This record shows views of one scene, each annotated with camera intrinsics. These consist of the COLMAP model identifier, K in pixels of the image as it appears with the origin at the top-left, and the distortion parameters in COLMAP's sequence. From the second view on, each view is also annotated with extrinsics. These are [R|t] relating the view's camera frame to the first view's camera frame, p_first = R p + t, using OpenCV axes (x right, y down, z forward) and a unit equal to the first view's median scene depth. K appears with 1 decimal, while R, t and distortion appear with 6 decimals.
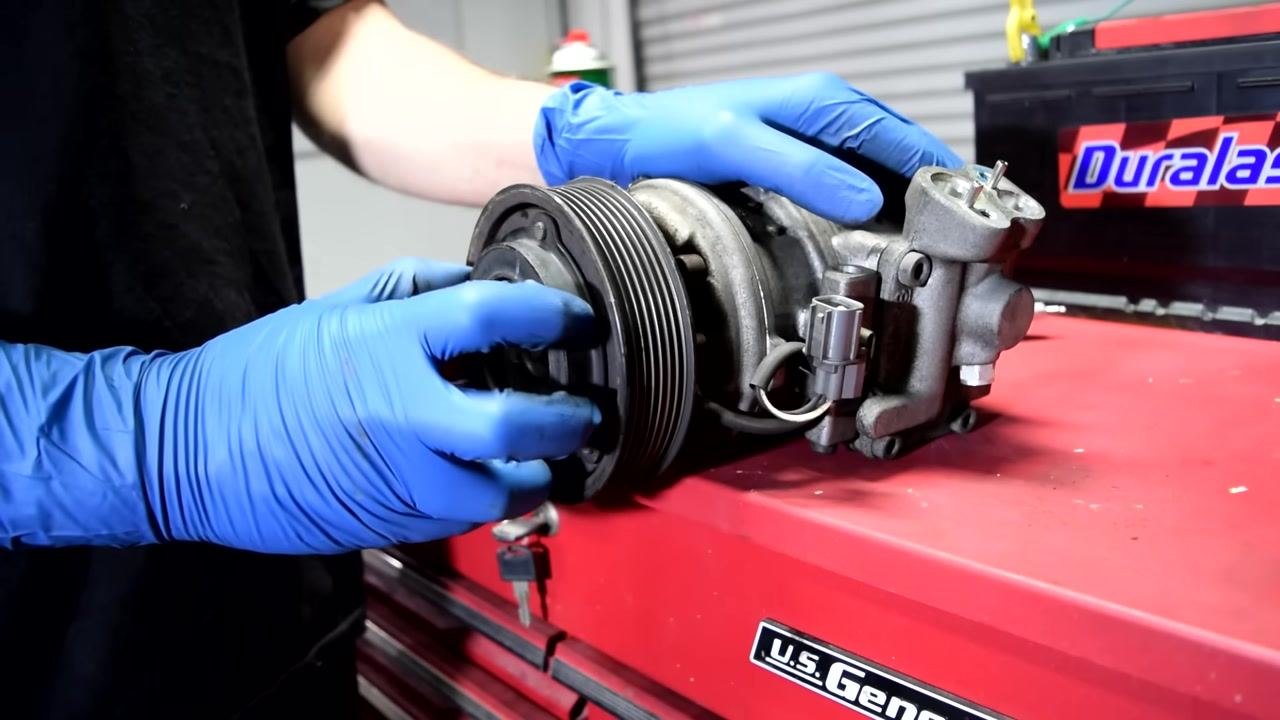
lens RADIAL K [[993.5, 0, 641.6], [0, 993.5, 360.7], [0, 0, 1]] dist [-0.087117, 0.003050]
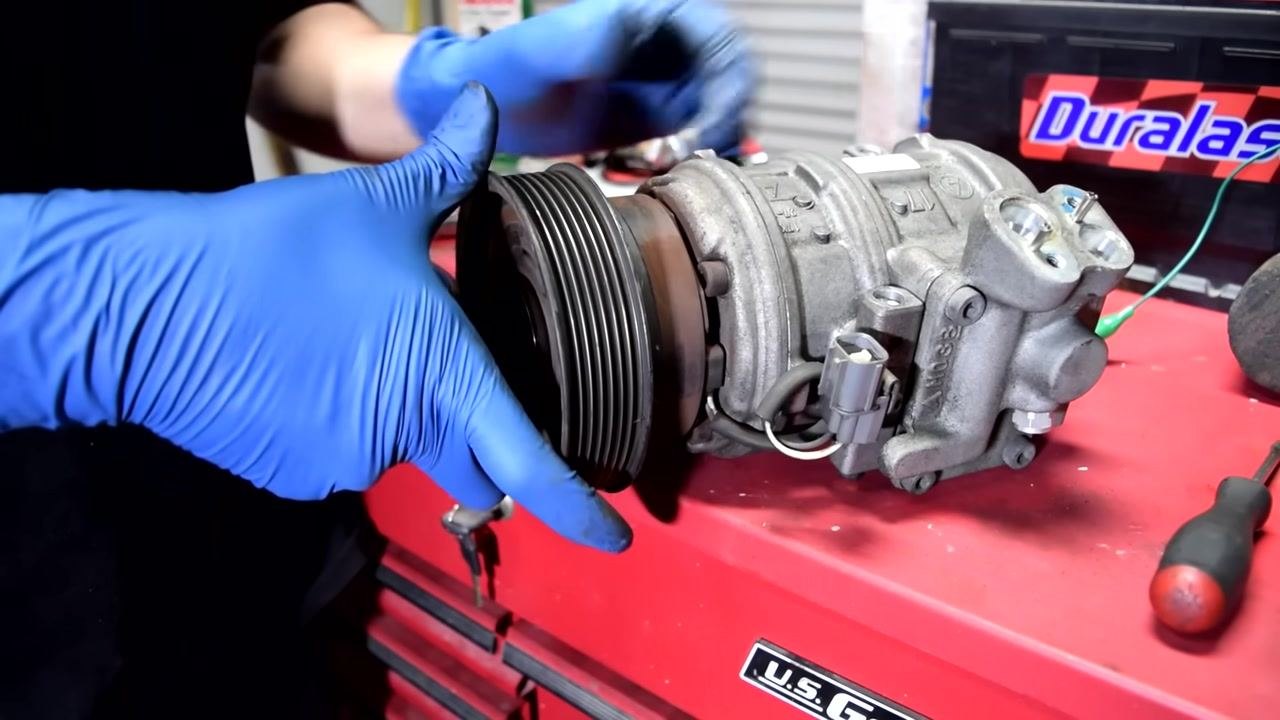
lens RADIAL K [[993.5, 0, 641.6], [0, 993.5, 360.7], [0, 0, 1]] dist [-0.087117, 0.003050]
pose [[0.988720, -0.000680, 0.149773, -0.117511], [-0.022752, 0.987702, 0.154684, -0.135129], [-0.148036, -0.156347, 0.976545, 0.109331]]
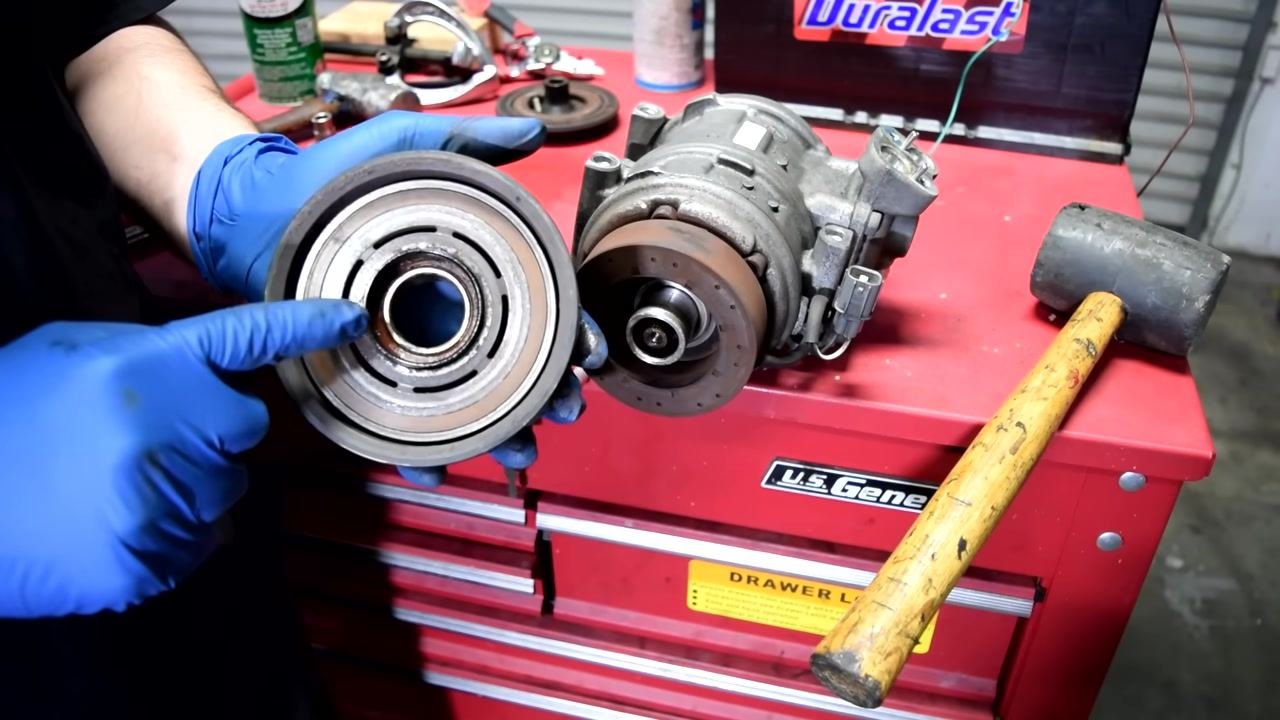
lens RADIAL K [[1022.4, 0, 637.8], [0, 1022.4, 358.1], [0, 0, 1]] dist [-0.090641, 0.001905]
pose [[0.831000, -0.270358, 0.486153, -0.629458], [0.081320, 0.923602, 0.374629, -0.383704], [-0.550296, -0.271783, 0.789499, -0.000727]]
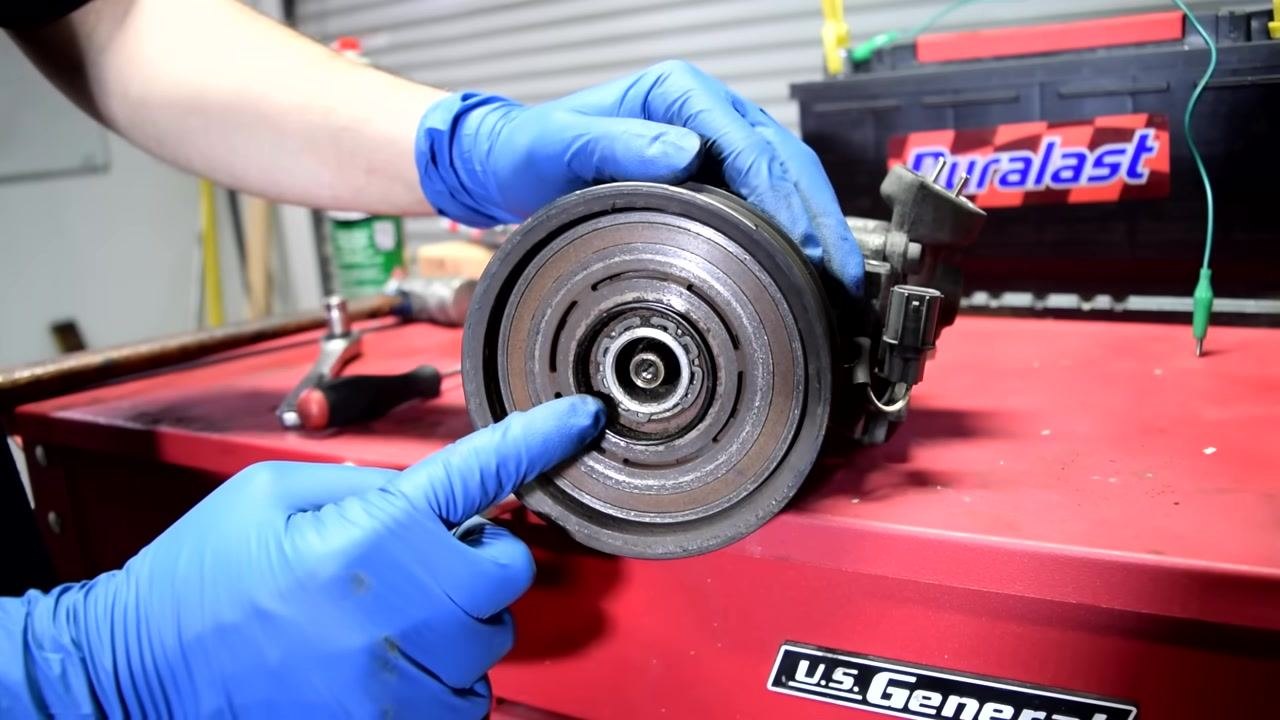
lens RADIAL K [[1006.6, 0, 641.9], [0, 1006.6, 361.5], [0, 0, 1]] dist [-0.090850, 0.002395]
pose [[0.938134, -0.073465, 0.338390, -0.275831], [0.082663, 0.996495, -0.012830, -0.006006], [-0.336261, 0.040009, 0.940919, 0.115728]]
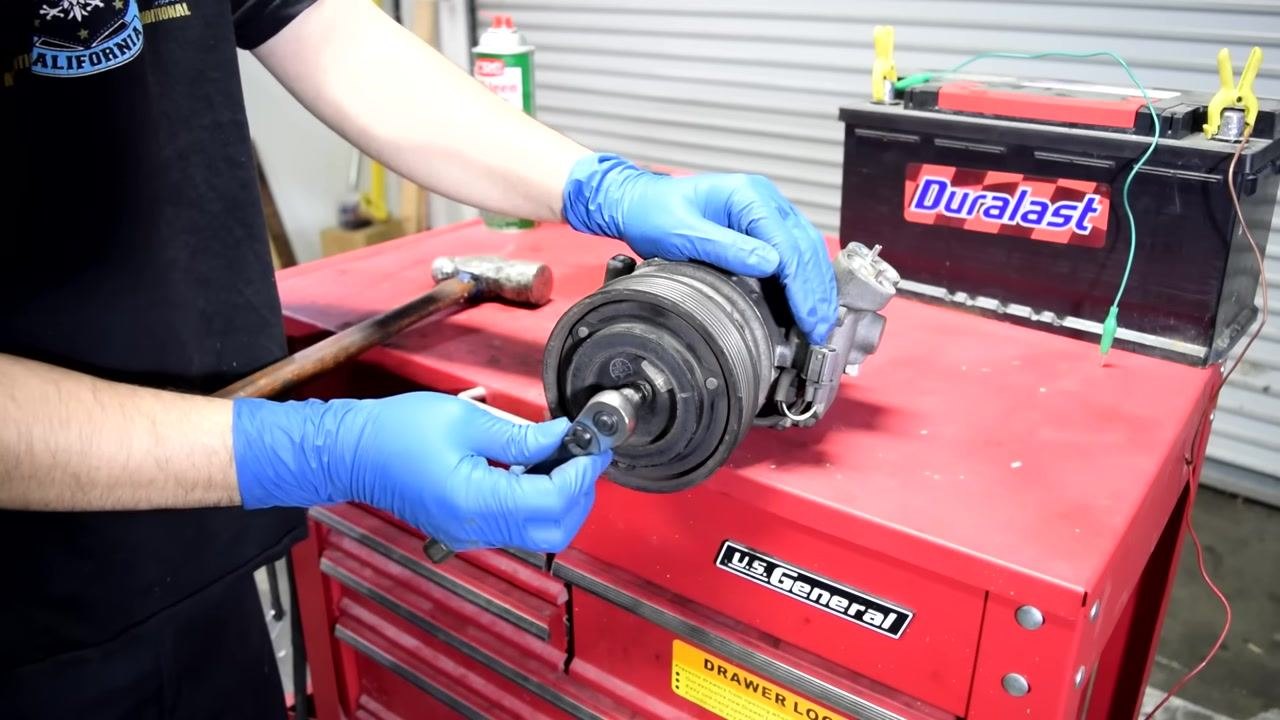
lens RADIAL K [[1006.6, 0, 641.9], [0, 1006.6, 361.5], [0, 0, 1]] dist [-0.090850, 0.002395]
pose [[0.979072, -0.010152, 0.203263, -0.292649], [-0.020768, 0.988557, 0.149411, -0.223506], [-0.202453, -0.150506, 0.967657, -0.413771]]
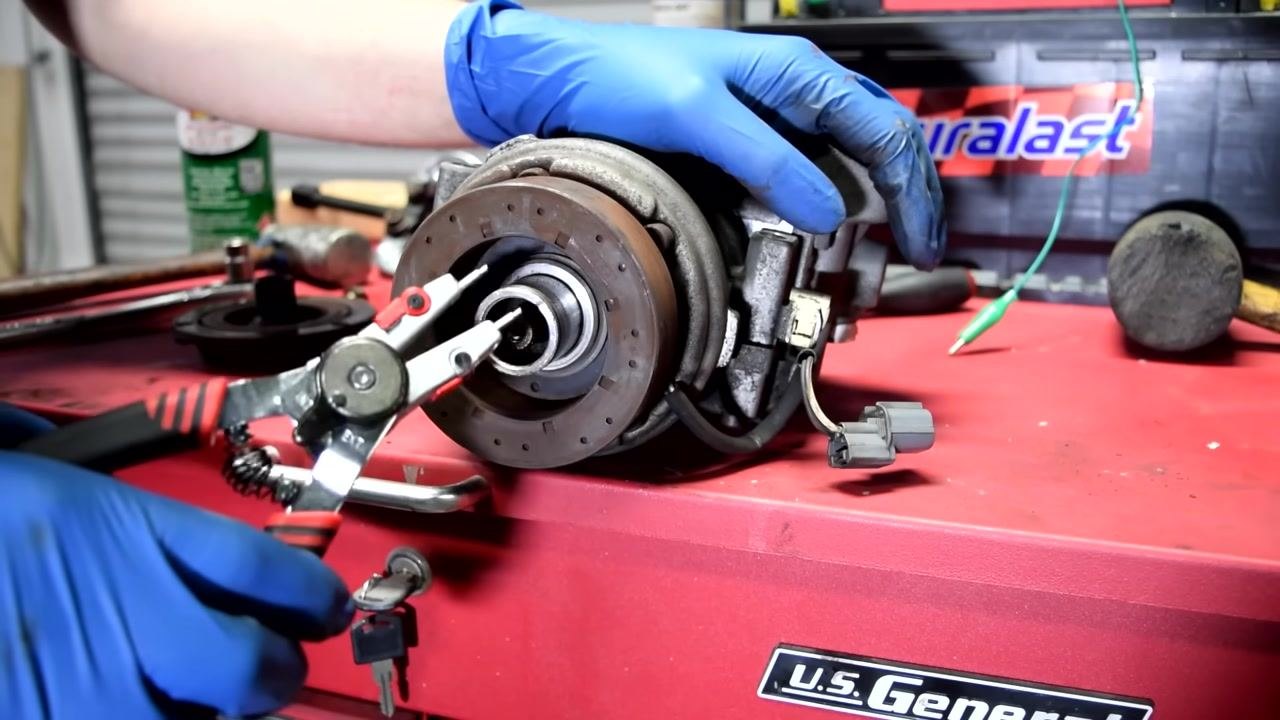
lens RADIAL K [[1199.4, 0, 642.3], [0, 1199.4, 361.4], [0, 0, 1]] dist [-0.077214, -0.000696]
pose [[0.879941, -0.062173, 0.470997, -0.417719], [0.058470, 0.998035, 0.022507, -0.020207], [-0.471471, 0.007735, 0.881847, 0.101827]]
